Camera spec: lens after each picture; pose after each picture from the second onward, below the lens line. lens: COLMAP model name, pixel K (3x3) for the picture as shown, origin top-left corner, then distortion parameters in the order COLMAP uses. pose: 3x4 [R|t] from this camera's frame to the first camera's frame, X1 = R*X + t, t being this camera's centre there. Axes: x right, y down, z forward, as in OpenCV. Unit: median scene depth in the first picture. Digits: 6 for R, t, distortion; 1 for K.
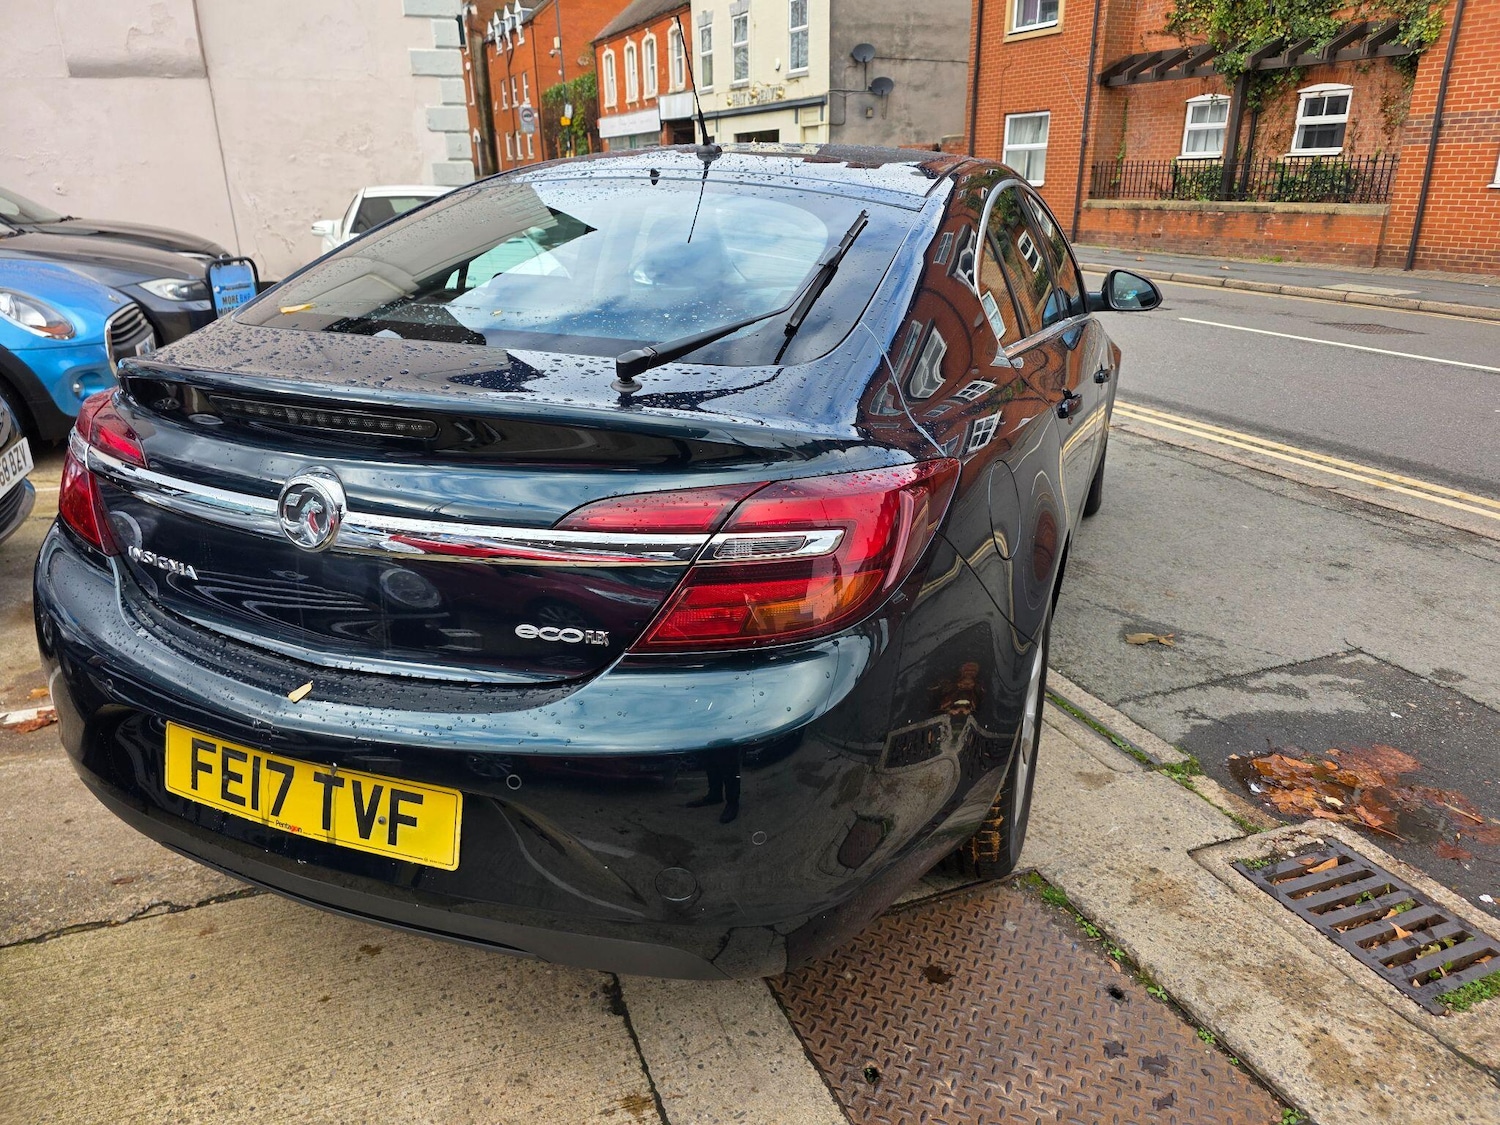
lens RADIAL K [[1006.2, 0, 761.2], [0, 1006.2, 551.8], [0, 0, 1]] dist [0.047703, -0.039416]
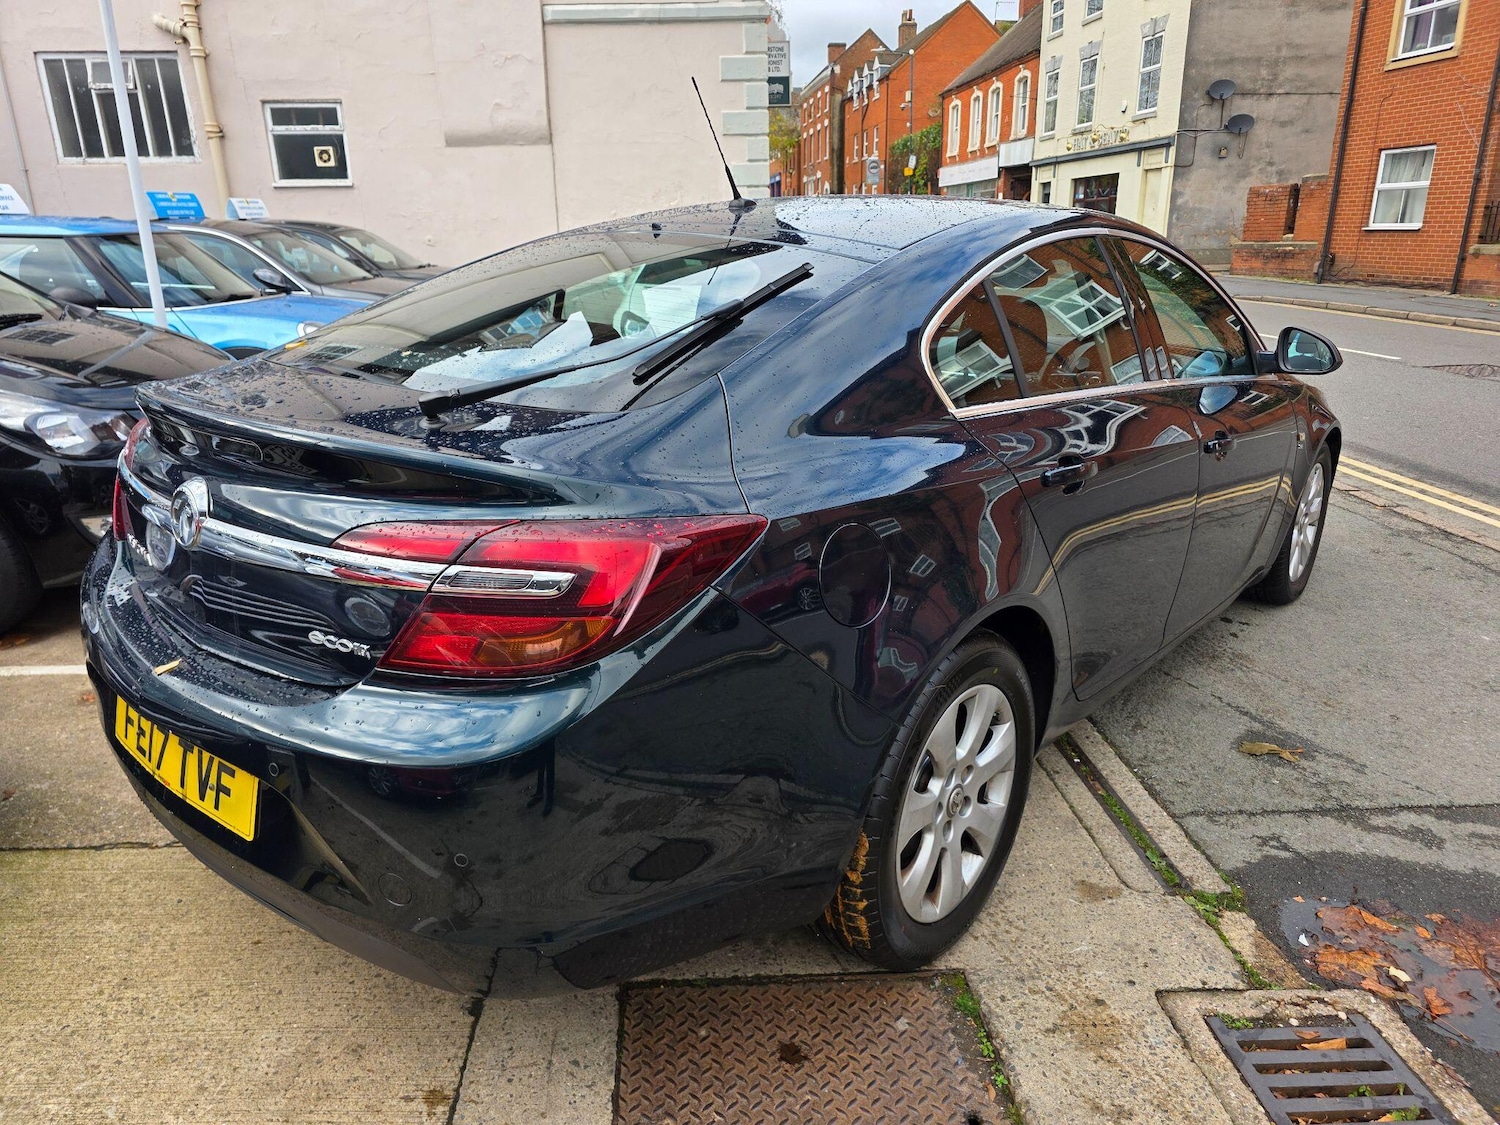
lens RADIAL K [[1006.2, 0, 758.5], [0, 1006.2, 565.7], [0, 0, 1]] dist [0.047703, -0.039416]
pose [[0.946655, 0.094997, -0.307928, 0.052629], [-0.104120, 0.994476, -0.013293, -0.003294], [0.304964, 0.044646, 0.951317, 0.007820]]
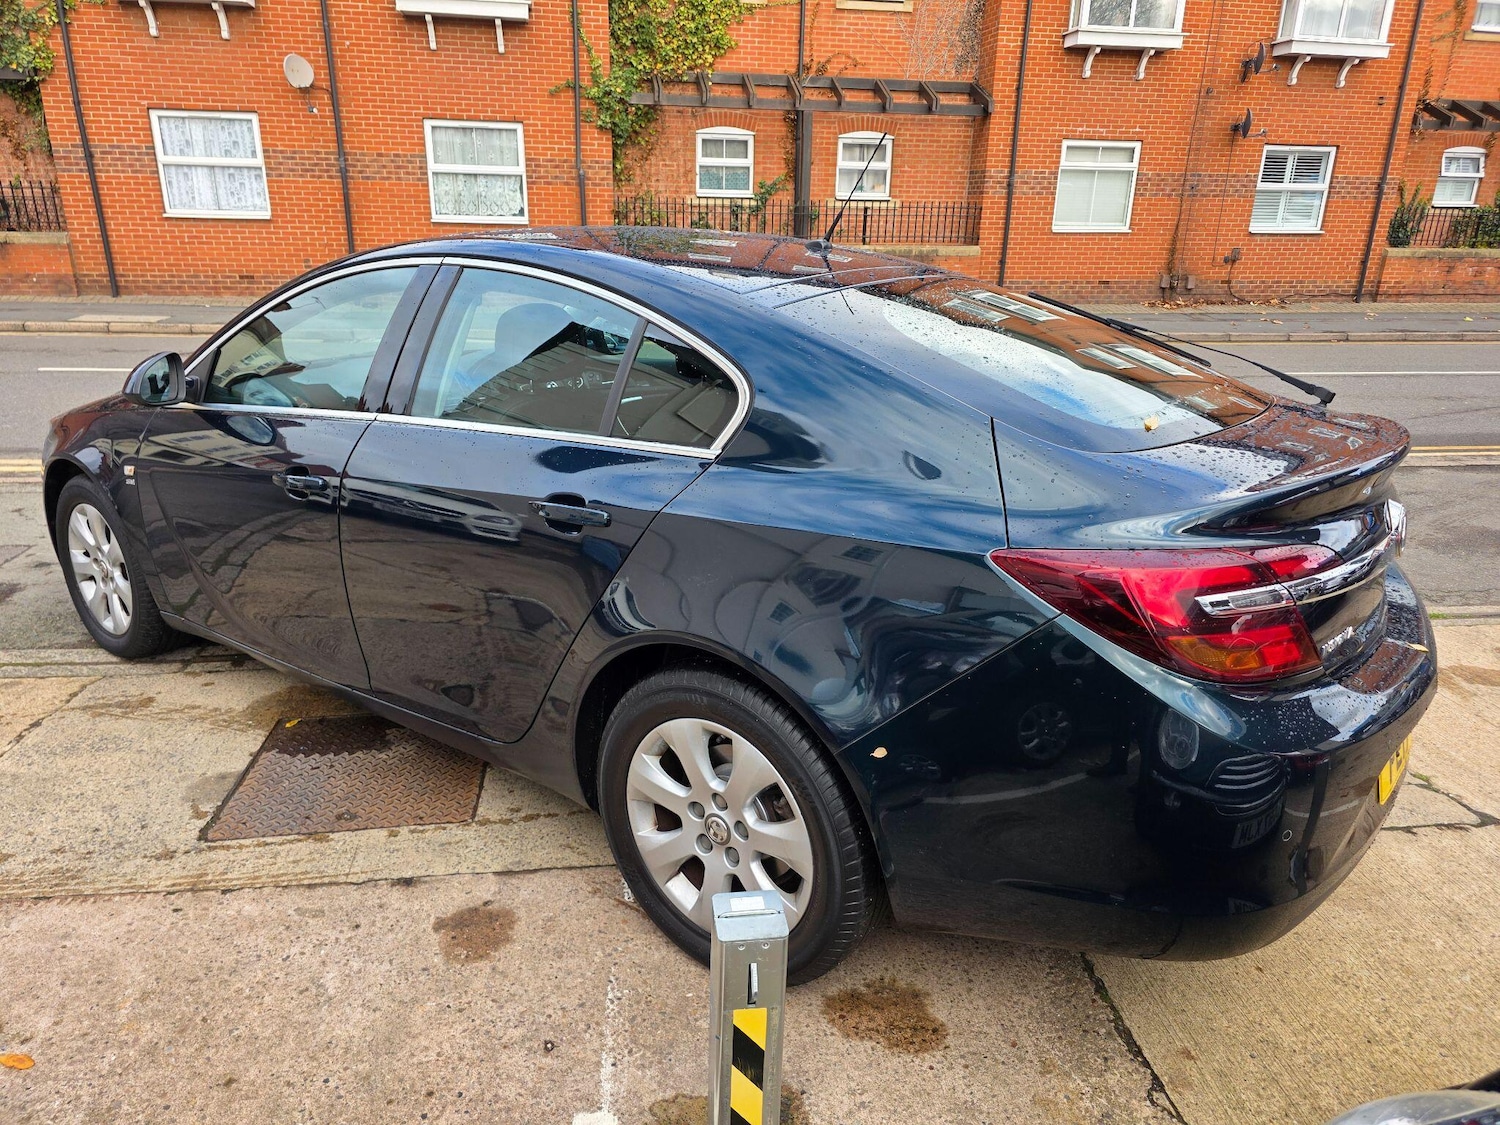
lens RADIAL K [[1006.2, 0, 743.1], [0, 1006.2, 561.6], [0, 0, 1]] dist [0.047703, -0.039416]
pose [[0.282410, -0.311410, 0.907341, -0.193415], [0.315057, 0.923486, 0.218889, -0.057510], [-0.906081, 0.224047, 0.358914, 0.127356]]
